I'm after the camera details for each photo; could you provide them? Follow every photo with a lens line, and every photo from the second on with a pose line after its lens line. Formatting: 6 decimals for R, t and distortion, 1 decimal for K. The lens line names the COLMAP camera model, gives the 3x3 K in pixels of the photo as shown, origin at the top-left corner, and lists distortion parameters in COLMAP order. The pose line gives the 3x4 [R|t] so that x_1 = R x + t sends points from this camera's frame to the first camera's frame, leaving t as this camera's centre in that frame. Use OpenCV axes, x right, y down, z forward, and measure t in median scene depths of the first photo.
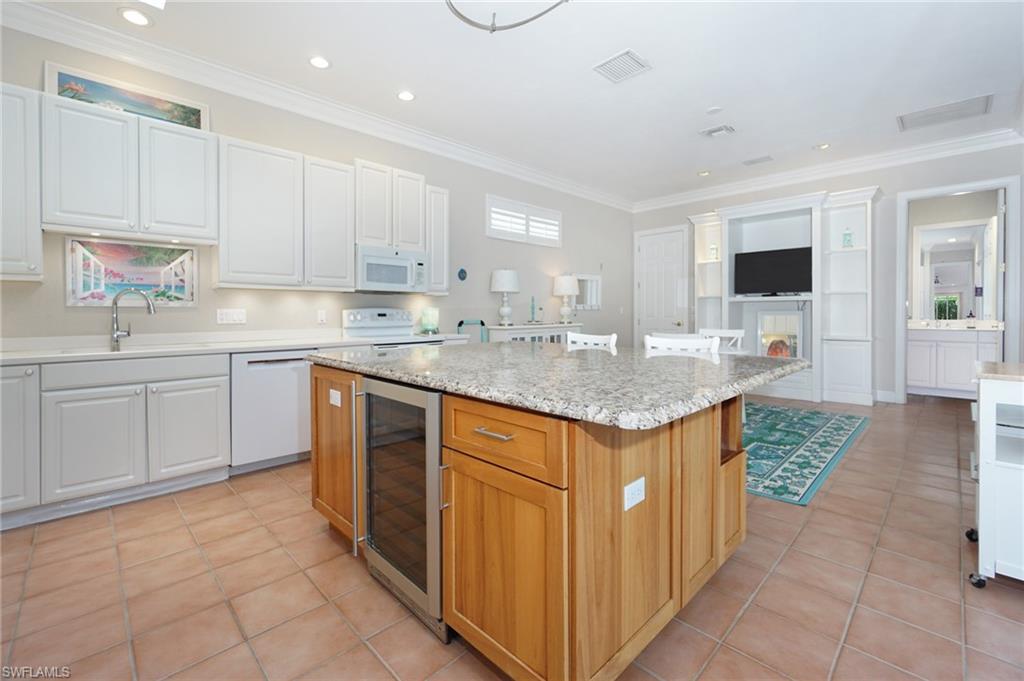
lens RADIAL K [[465.9, 0, 512.1], [0, 465.9, 323.5], [0, 0, 1]] dist [0.001230, 0.000232]
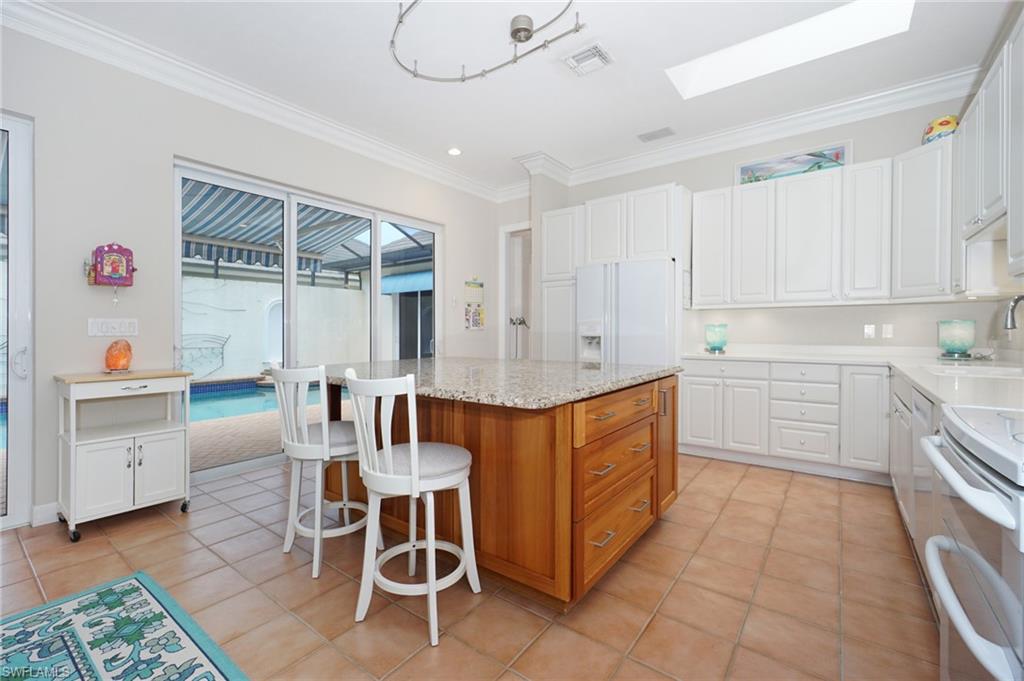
lens RADIAL K [[433.5, 0, 509.4], [0, 433.5, 327.5], [0, 0, 1]] dist [0.007320, 0.000067]
pose [[-0.990953, 0.015083, -0.133360, 0.050969], [0.011708, 0.999592, 0.026055, -0.025451], [0.133698, 0.024257, -0.990725, 1.018794]]
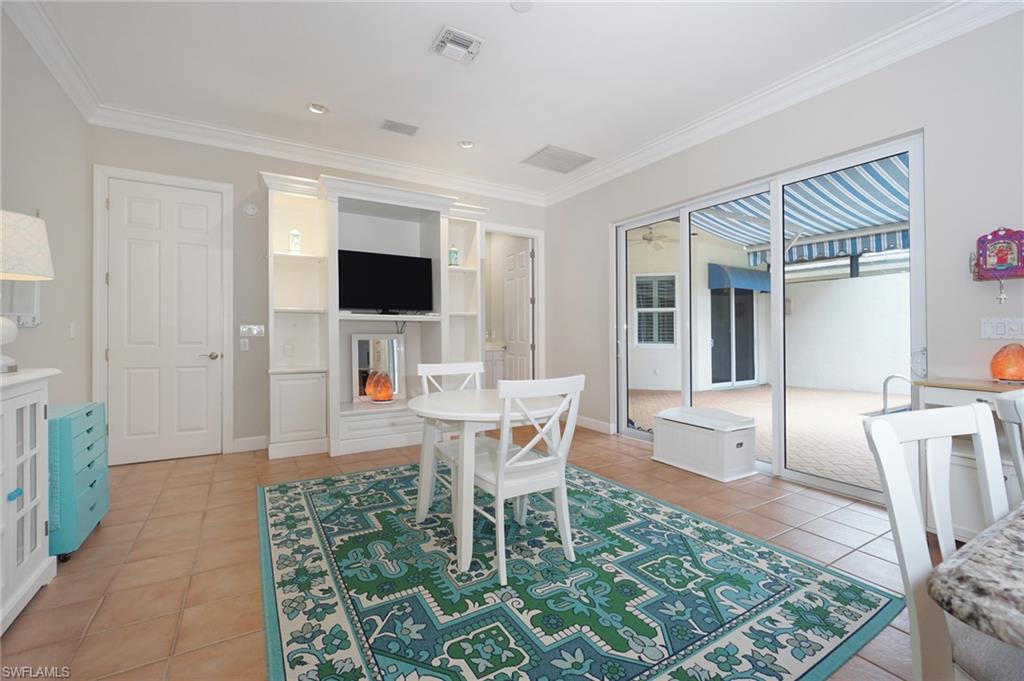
lens RADIAL K [[433.5, 0, 509.4], [0, 433.5, 327.5], [0, 0, 1]] dist [0.007320, 0.000067]
pose [[0.229931, 0.017982, 0.973041, -0.104357], [0.023768, 0.999427, -0.024086, -0.019399], [-0.972917, 0.028665, 0.229372, 0.799587]]
